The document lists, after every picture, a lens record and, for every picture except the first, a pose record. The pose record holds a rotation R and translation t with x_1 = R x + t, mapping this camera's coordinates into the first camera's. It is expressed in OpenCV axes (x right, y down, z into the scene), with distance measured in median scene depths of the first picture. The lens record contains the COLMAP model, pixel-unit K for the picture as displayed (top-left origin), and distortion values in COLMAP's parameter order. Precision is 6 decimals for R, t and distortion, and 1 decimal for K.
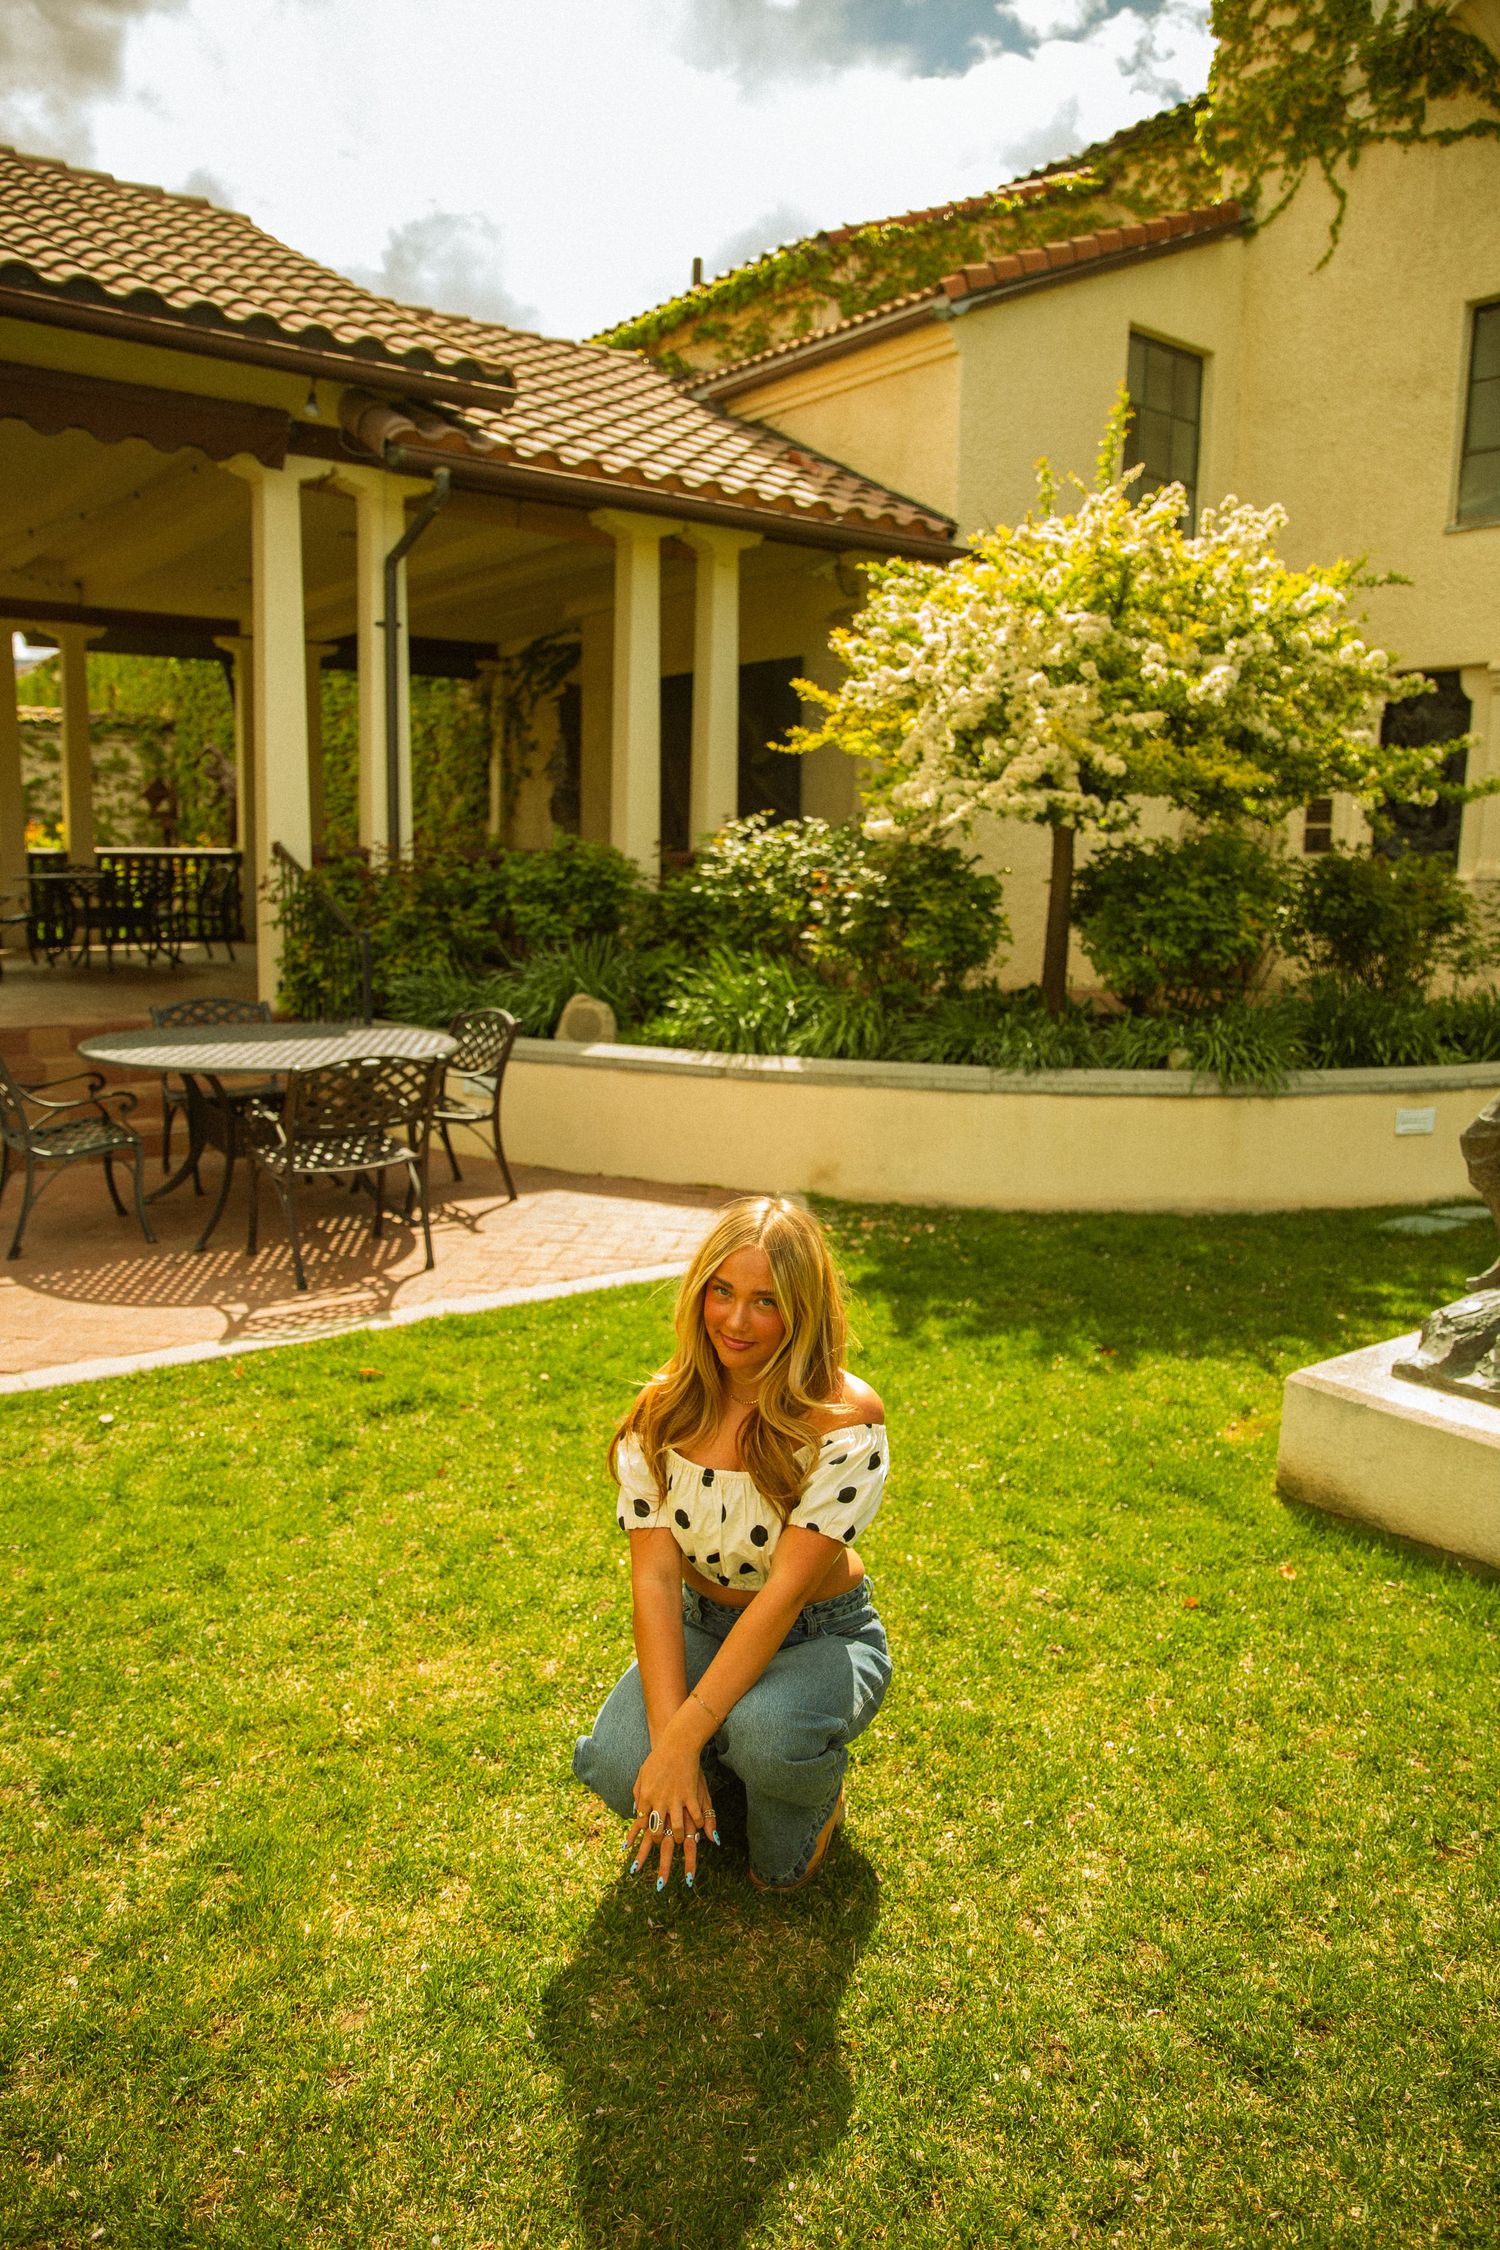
lens RADIAL K [[1536.8, 0, 734.5], [0, 1536.8, 1125.4], [0, 0, 1]] dist [-0.112319, 0.088596]
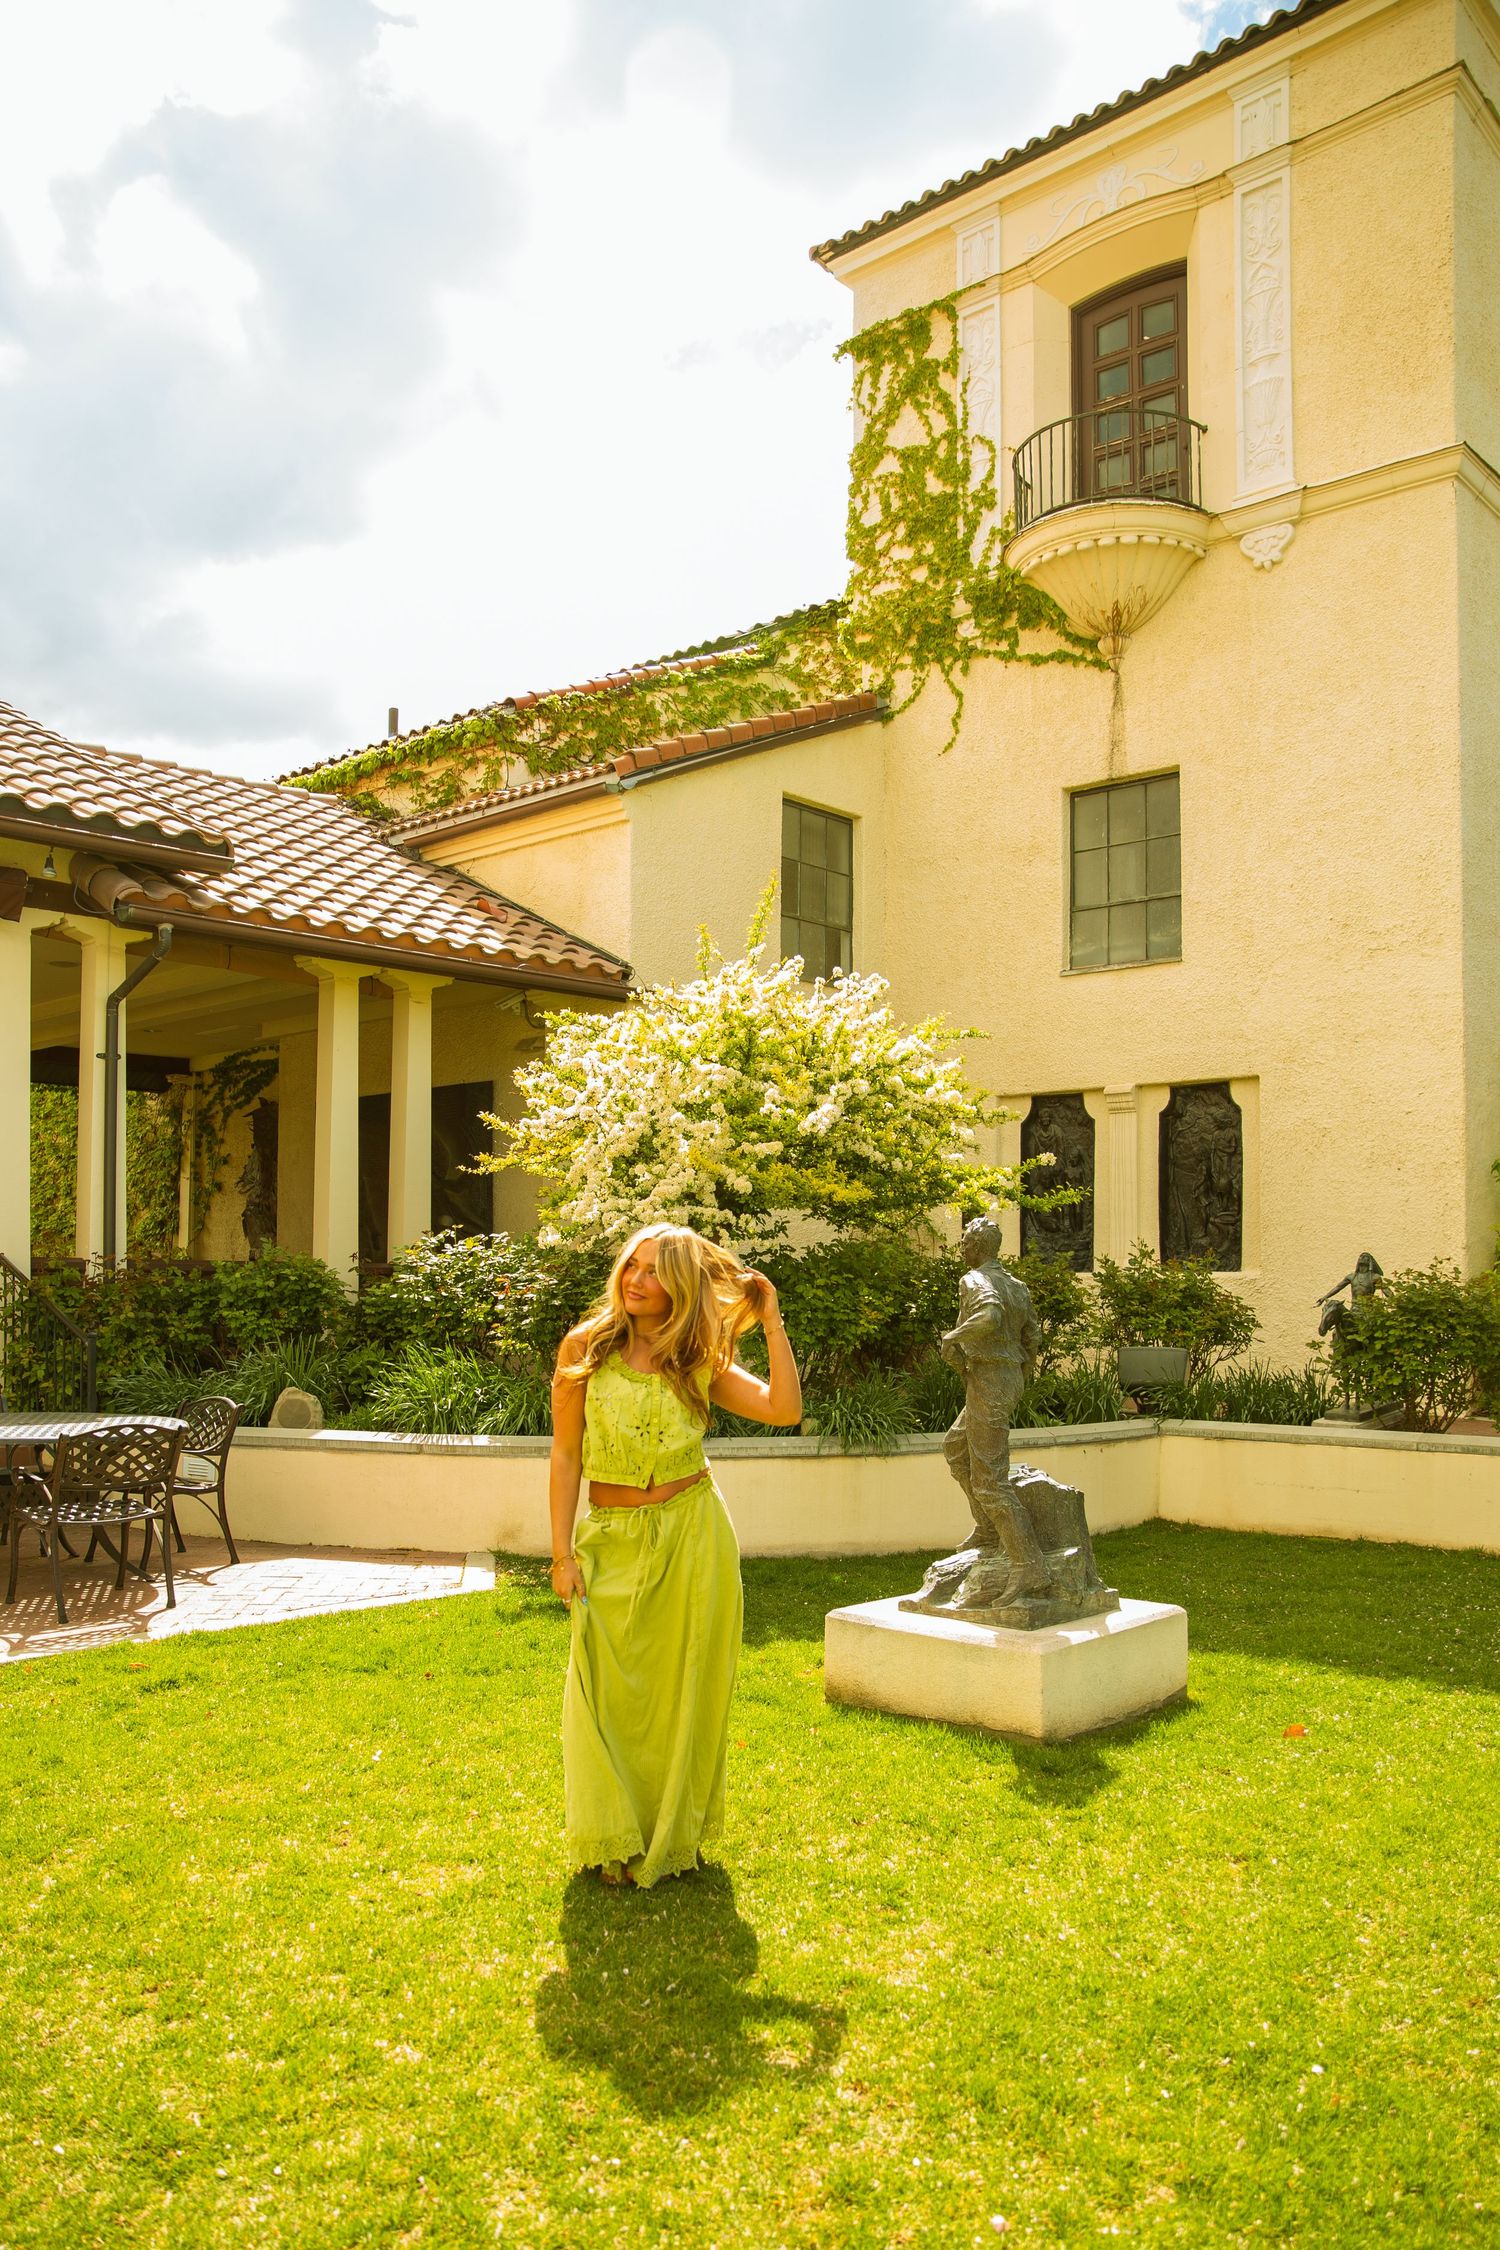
lens RADIAL K [[1738.2, 0, 741.6], [0, 1738.2, 1263.5], [0, 0, 1]] dist [-0.109428, 0.095019]
pose [[0.984405, -0.008346, 0.175722, 0.002778], [0.039564, 0.983788, -0.174915, 0.059138], [-0.171413, 0.179139, 0.968776, -0.293169]]
